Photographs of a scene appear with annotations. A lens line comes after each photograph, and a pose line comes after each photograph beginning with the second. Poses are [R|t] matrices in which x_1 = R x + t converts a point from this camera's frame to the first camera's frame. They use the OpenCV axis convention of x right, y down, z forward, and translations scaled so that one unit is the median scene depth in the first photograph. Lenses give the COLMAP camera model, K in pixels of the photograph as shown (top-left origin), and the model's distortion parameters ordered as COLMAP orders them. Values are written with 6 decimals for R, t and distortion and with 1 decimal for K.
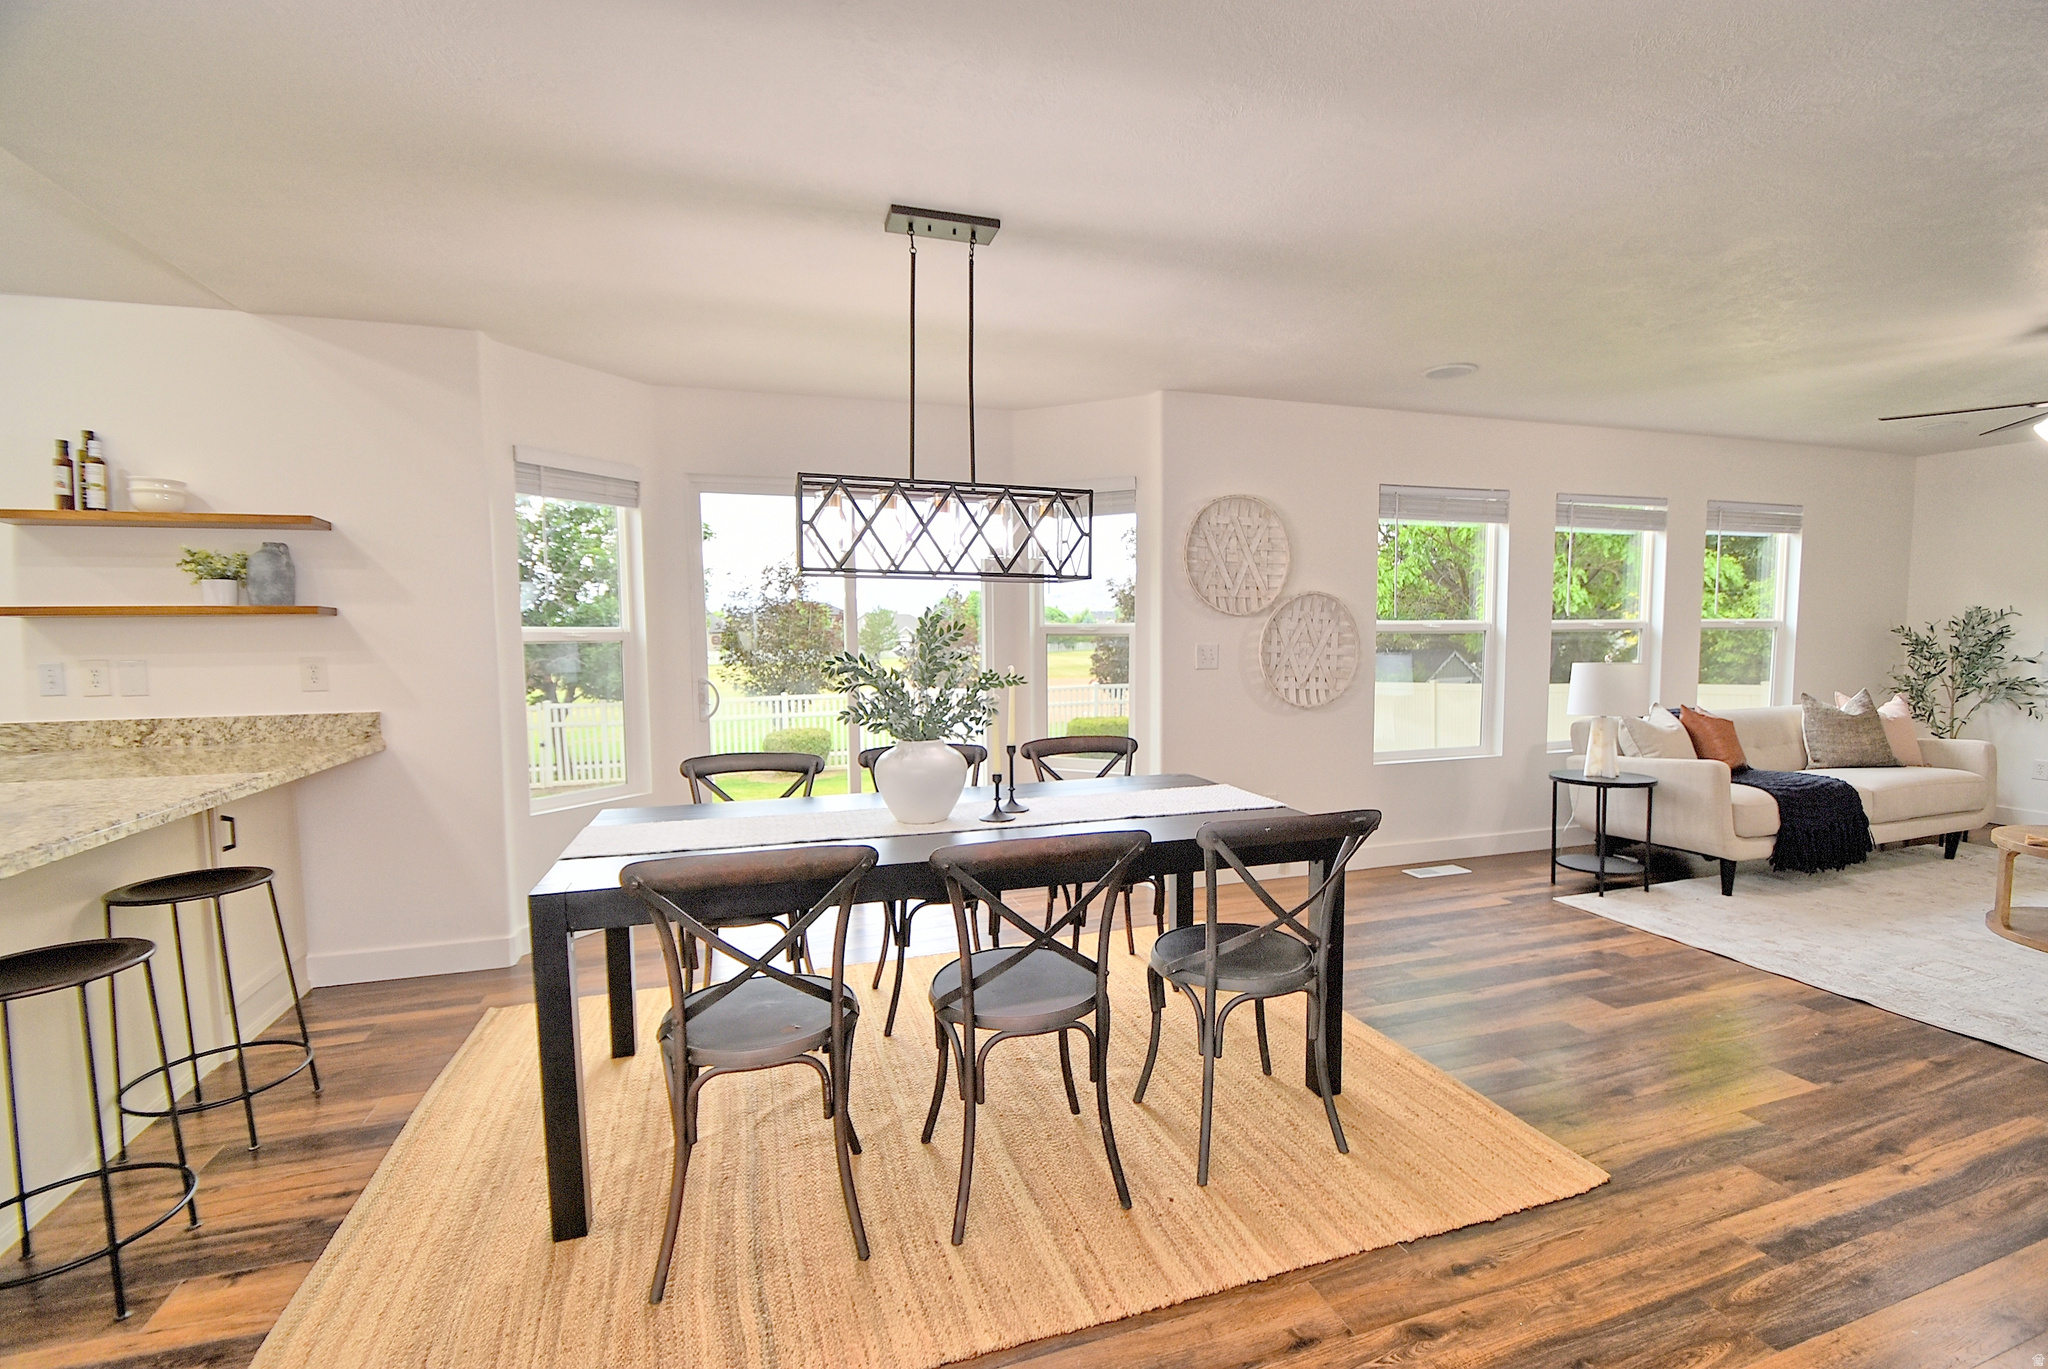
lens RADIAL K [[918.8, 0, 1069.1], [0, 918.8, 702.3], [0, 0, 1]] dist [-0.004338, -0.004606]
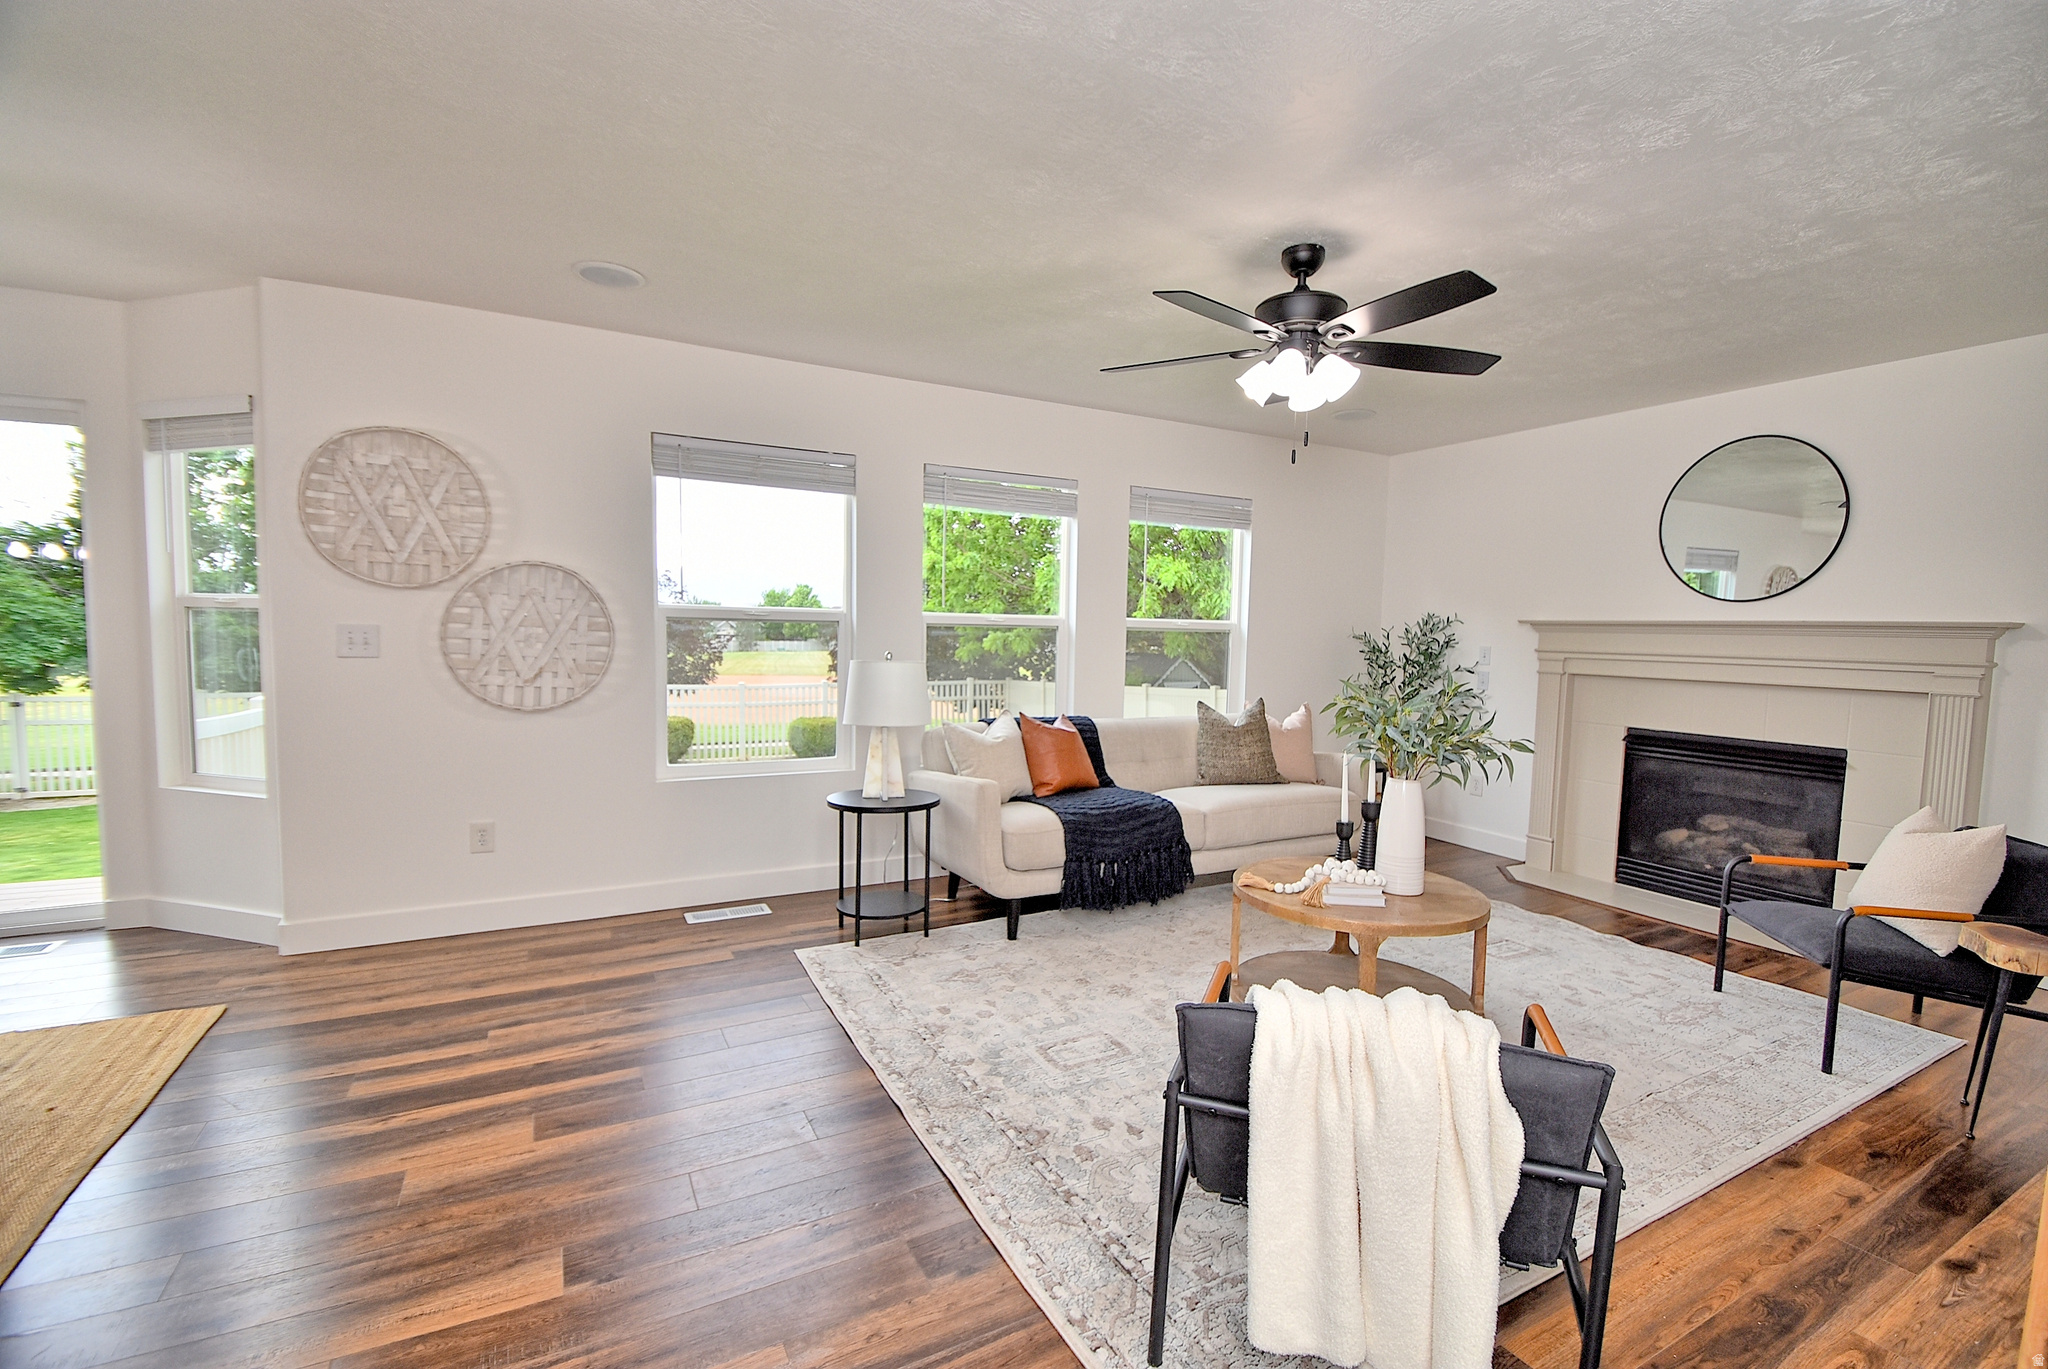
lens RADIAL K [[918.8, 0, 1038.4], [0, 918.8, 698.0], [0, 0, 1]] dist [-0.004338, -0.004606]
pose [[0.983028, 0.015178, 0.182829, 0.561637], [-0.014241, 0.999878, -0.006435, -0.005364], [-0.182904, 0.003722, 0.983124, 0.159880]]
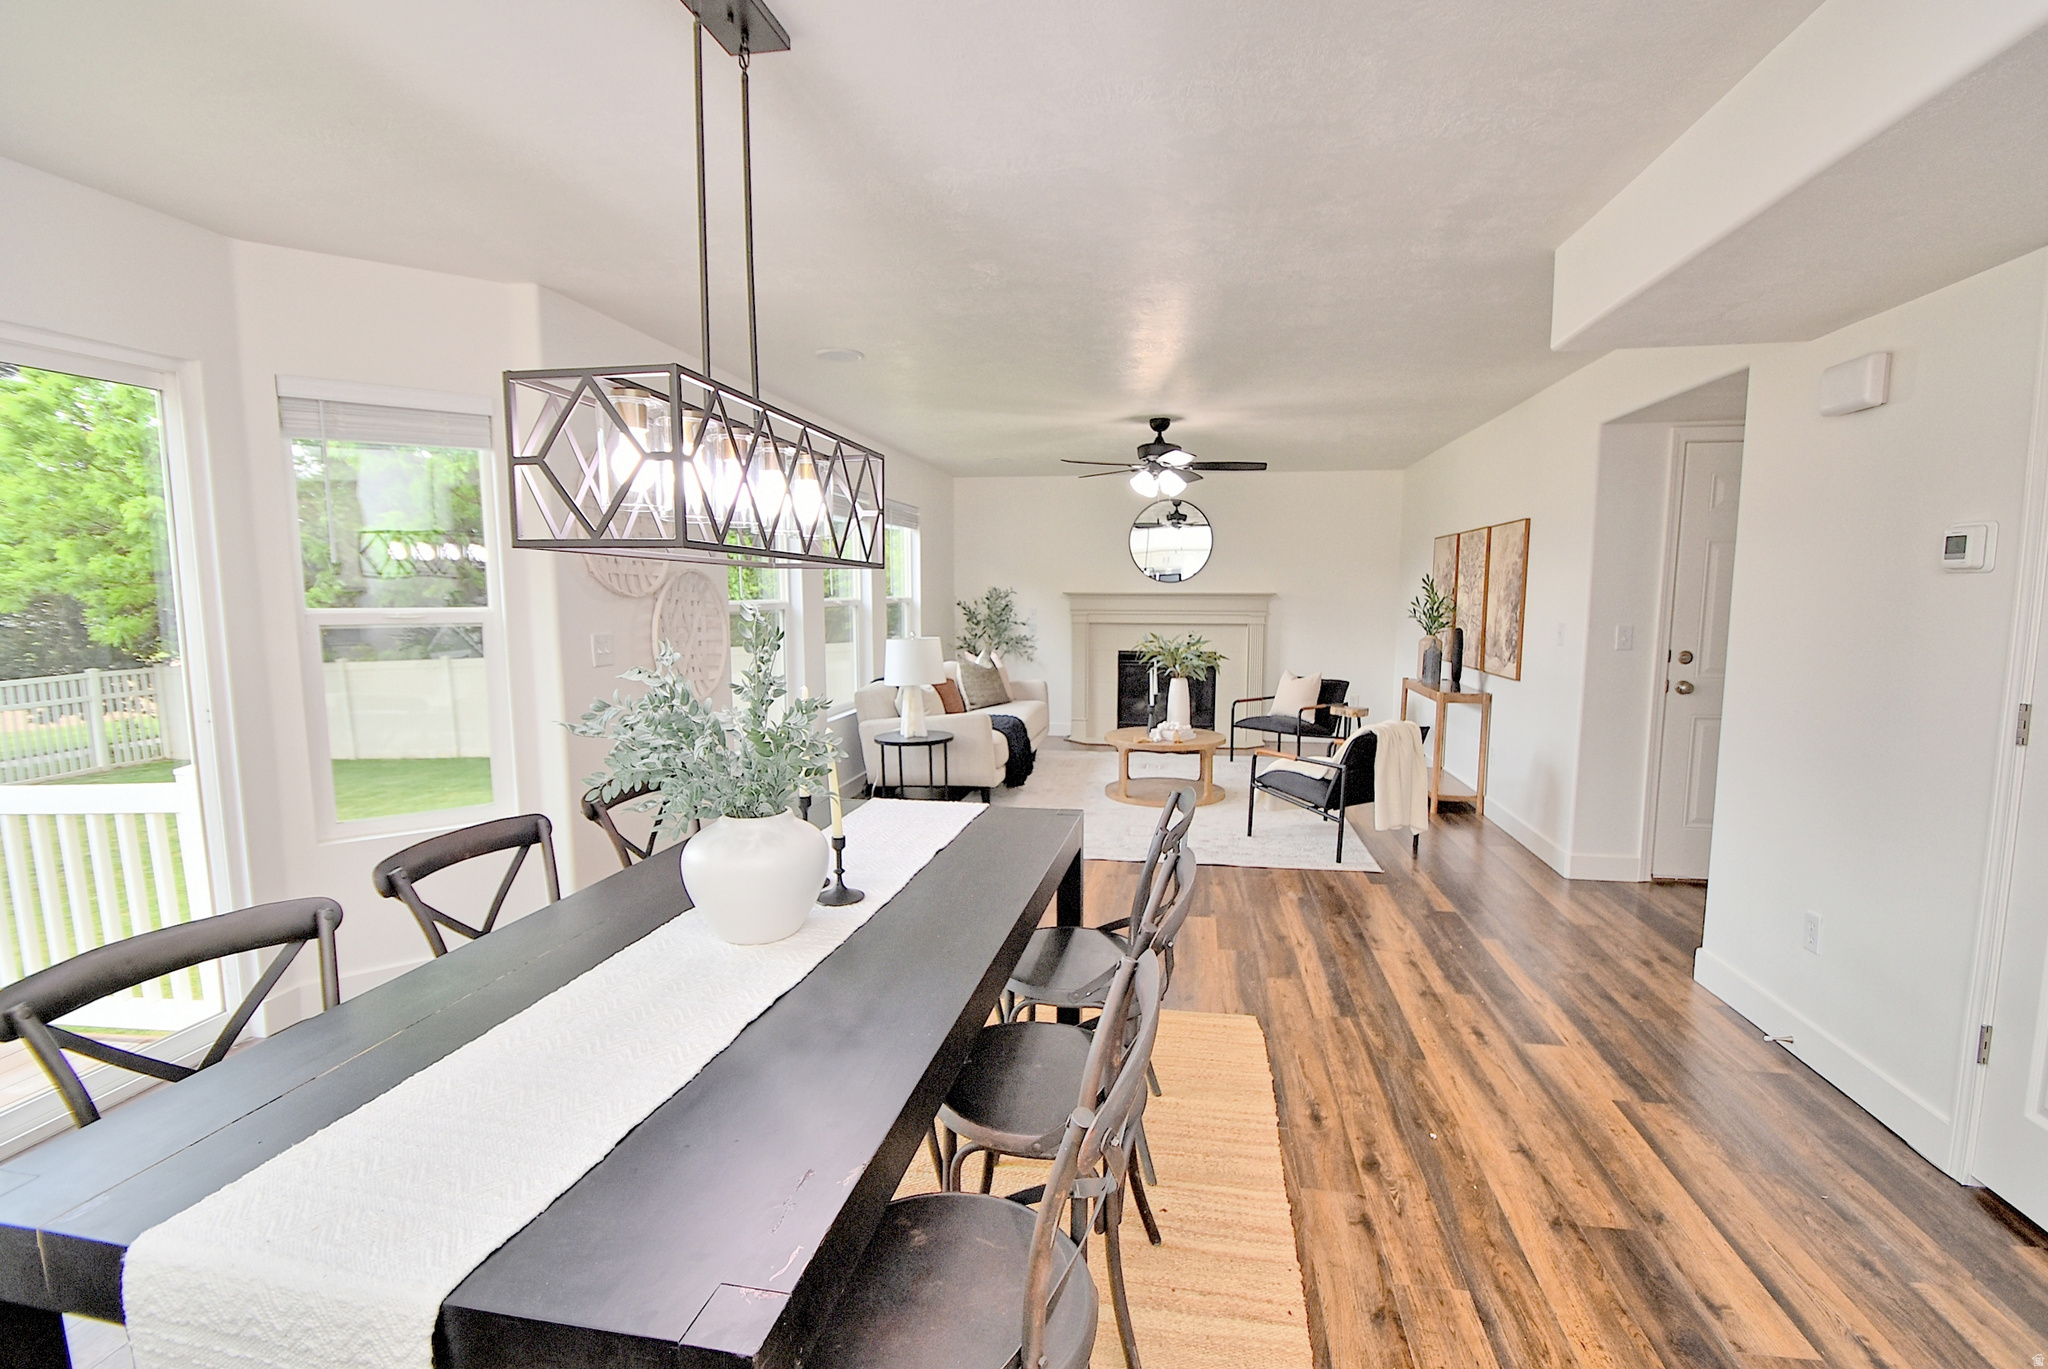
lens RADIAL K [[918.8, 0, 1043.7], [0, 918.8, 693.9], [0, 0, 1]] dist [-0.004338, -0.004606]
pose [[0.489139, -0.091367, 0.867407, -0.354472], [0.065737, 0.995531, 0.067793, -0.041707], [-0.869725, 0.023861, 0.492959, 0.282800]]
